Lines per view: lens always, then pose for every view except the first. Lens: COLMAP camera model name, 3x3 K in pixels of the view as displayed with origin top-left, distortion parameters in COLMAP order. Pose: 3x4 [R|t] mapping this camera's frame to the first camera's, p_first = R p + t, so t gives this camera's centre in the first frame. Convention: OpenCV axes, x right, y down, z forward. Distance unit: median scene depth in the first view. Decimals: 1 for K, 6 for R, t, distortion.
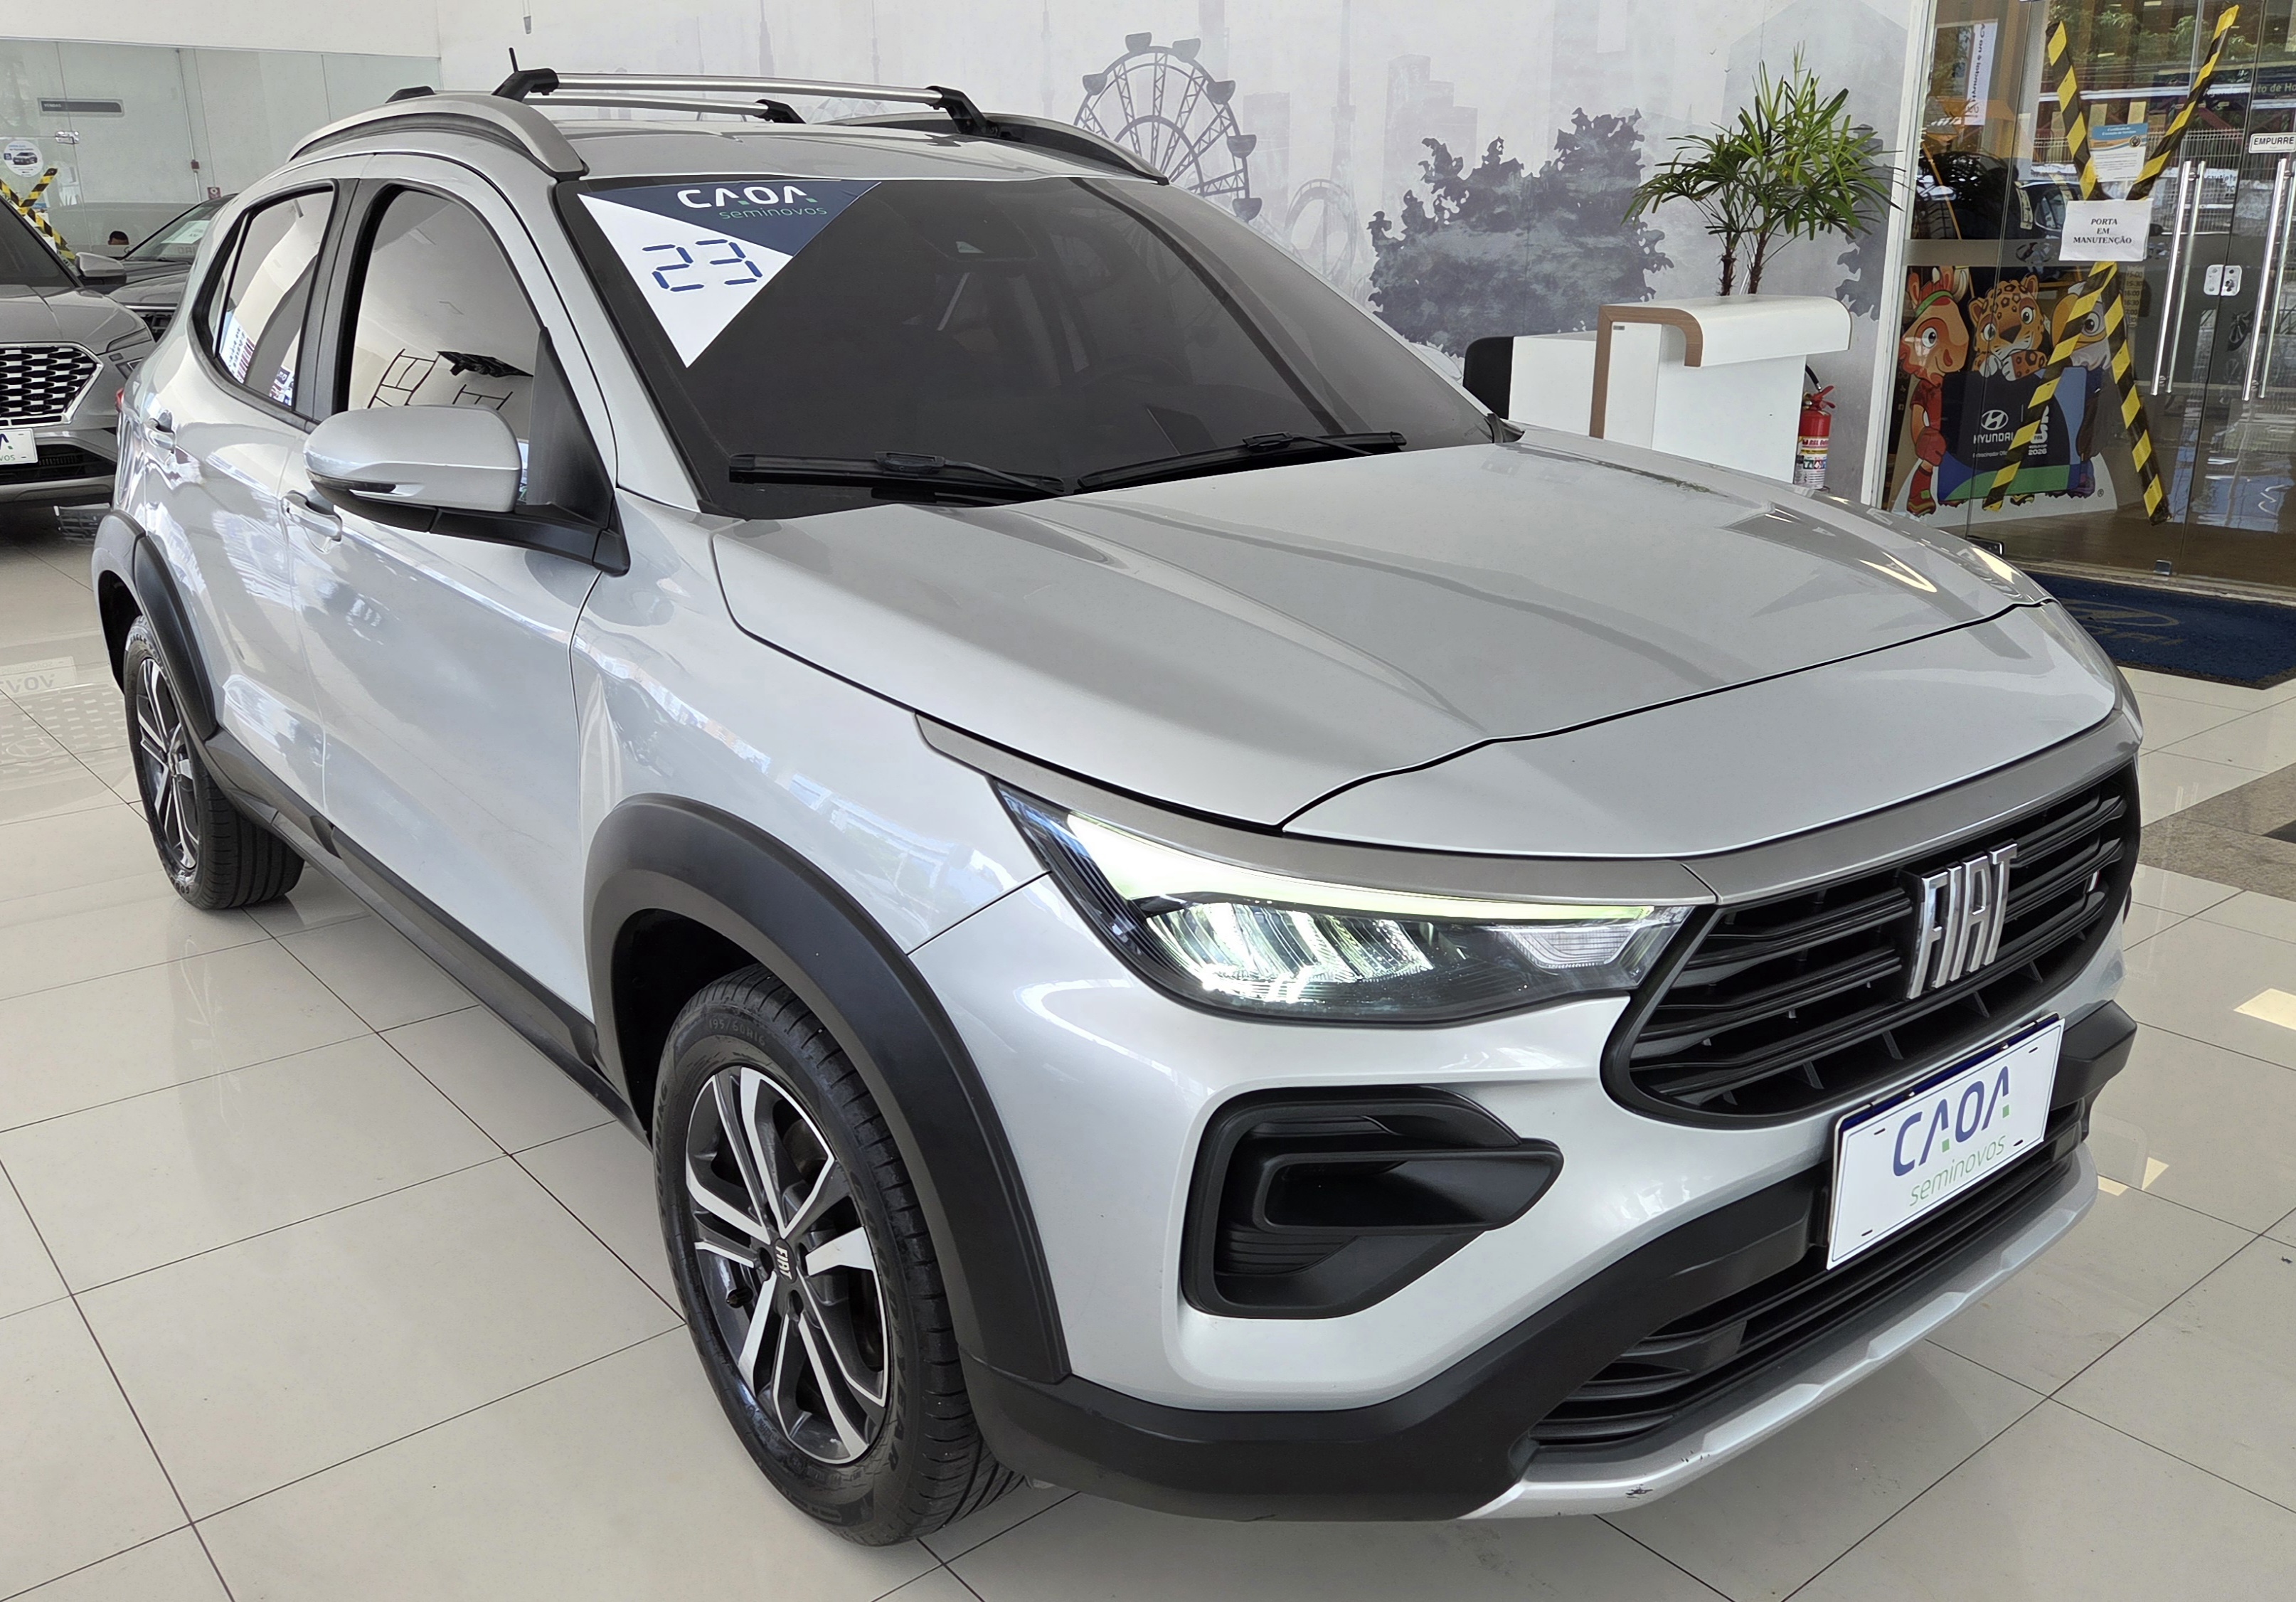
lens RADIAL K [[1951.2, 0, 1147.7], [0, 1951.2, 792.9], [0, 0, 1]] dist [0.004982, 0.003260]
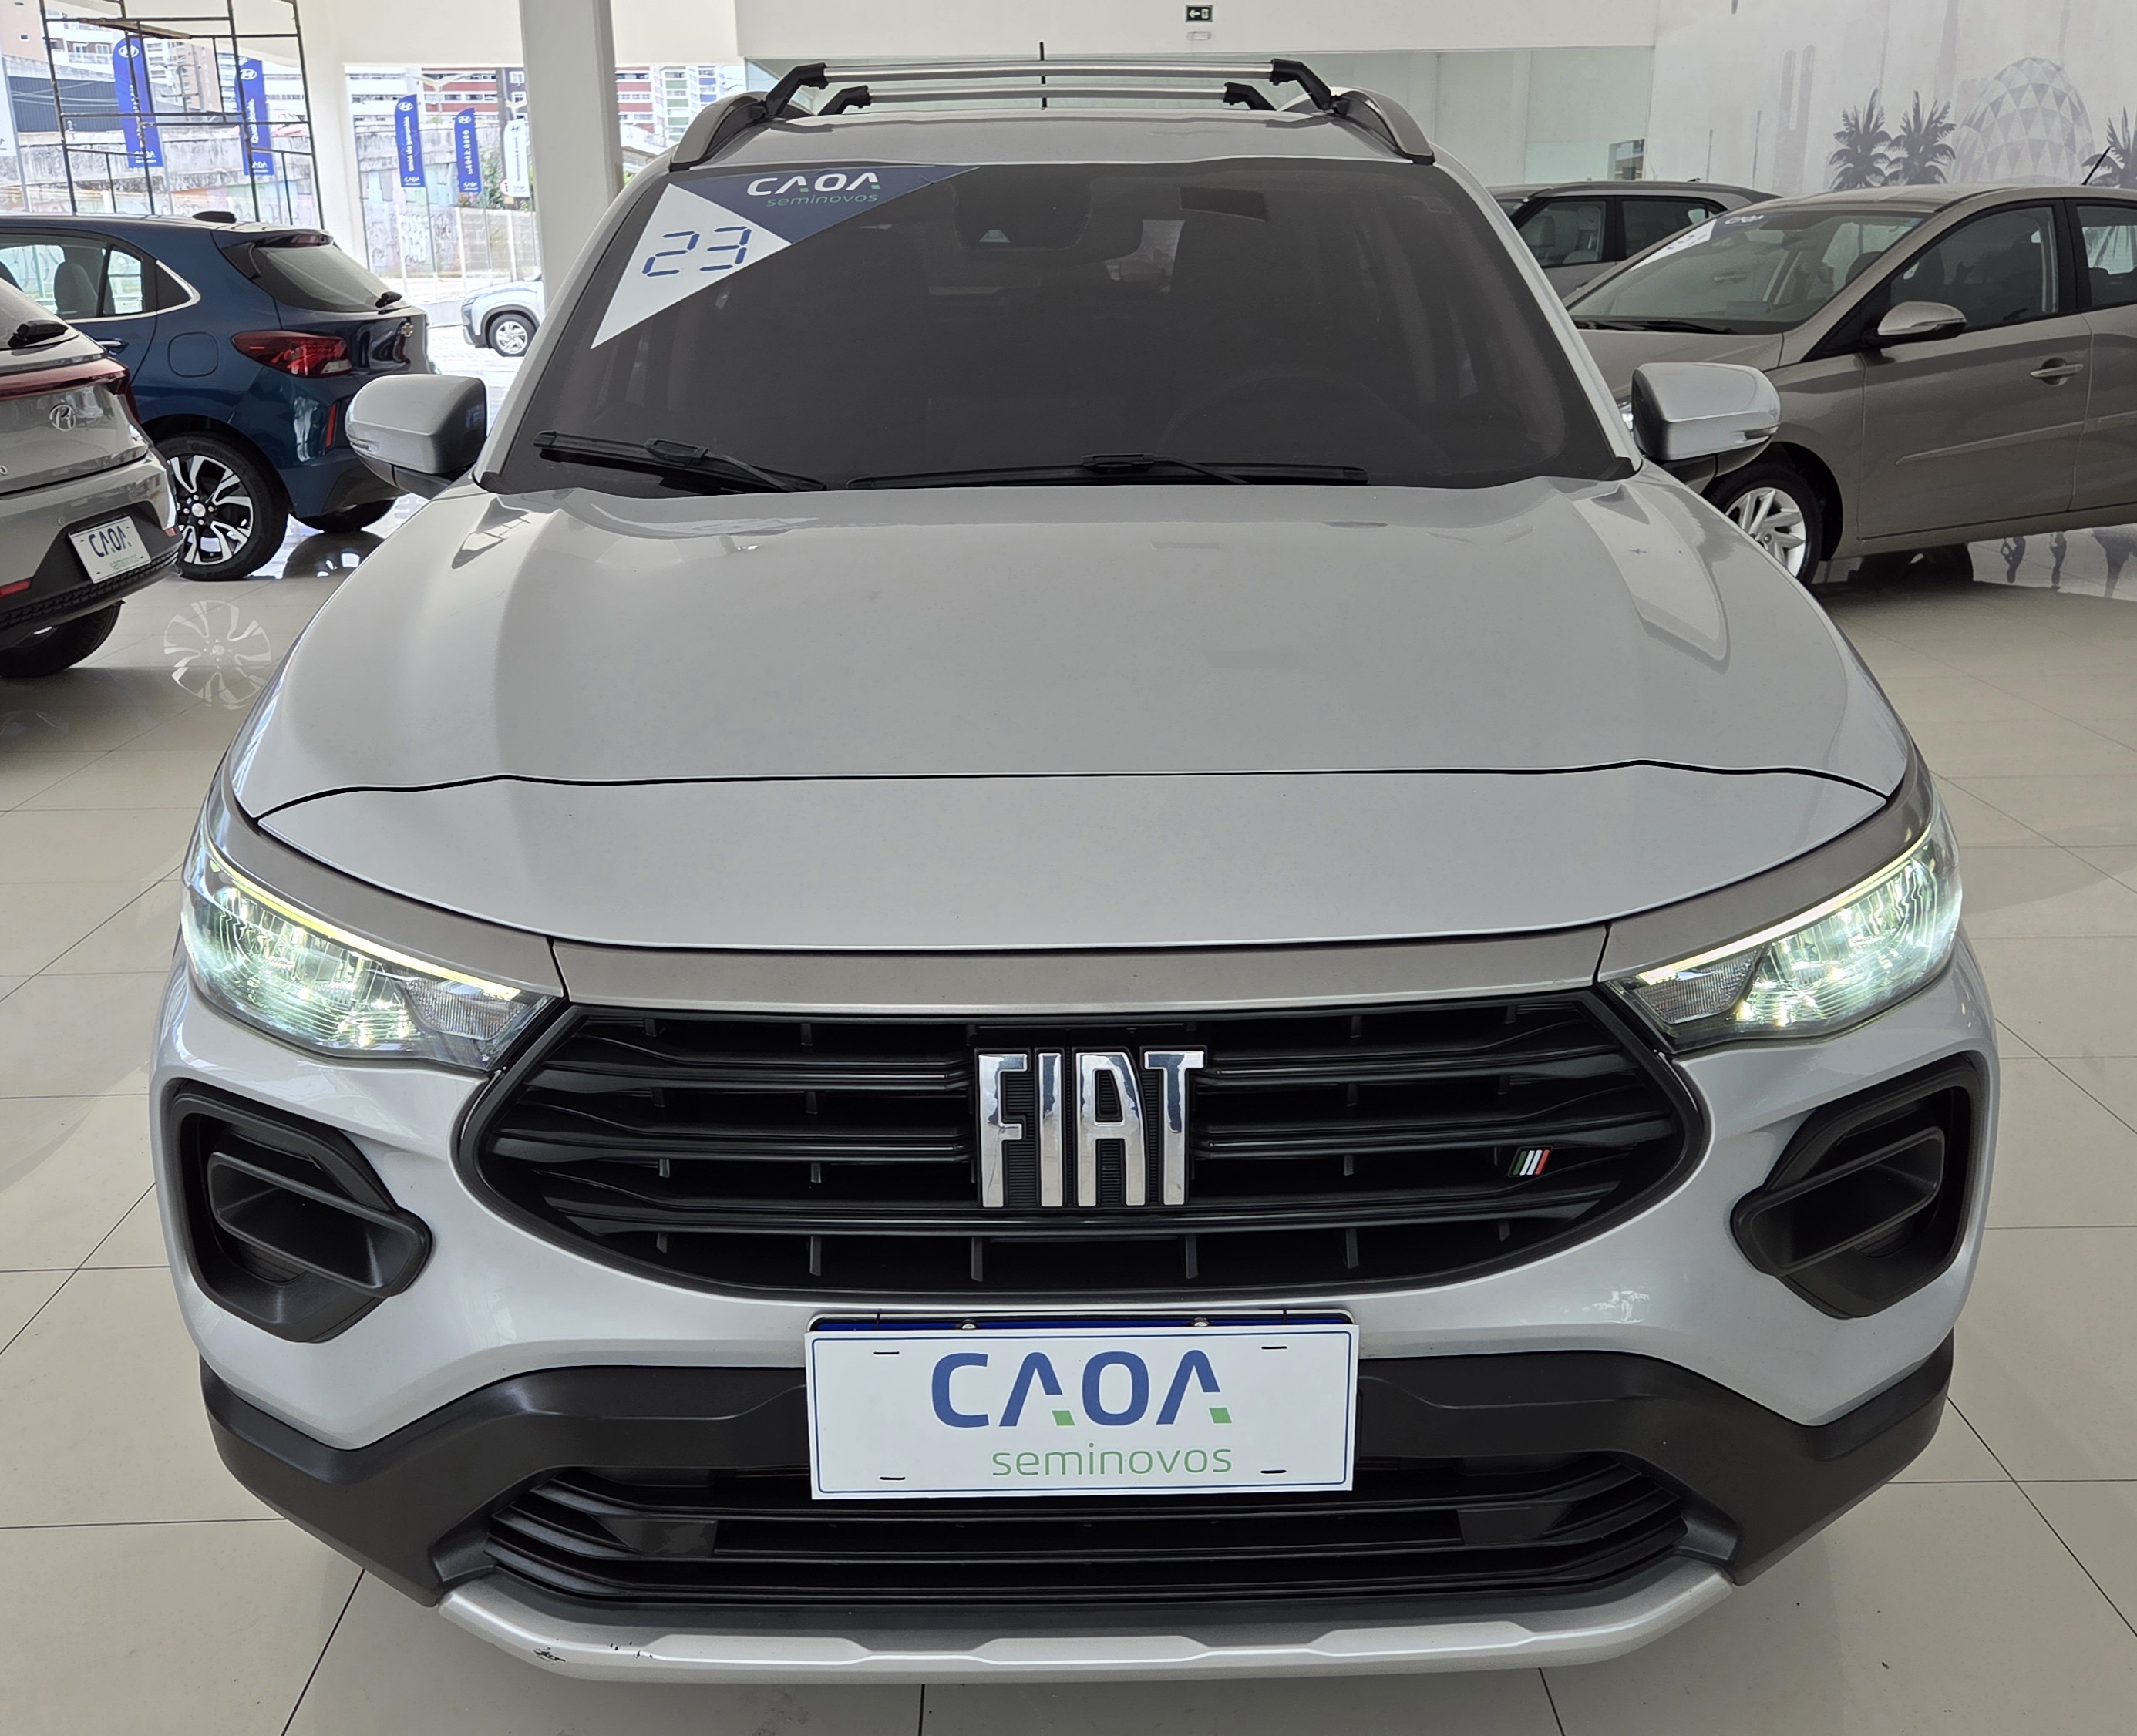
lens RADIAL K [[2057.6, 0, 1068.5], [0, 2057.6, 868.0], [0, 0, 1]] dist [0.151669, -0.275063]
pose [[0.793595, 0.184074, -0.579935, 0.864386], [-0.177351, 0.981732, 0.068916, -0.088924], [0.582026, 0.048161, 0.811743, 0.340969]]
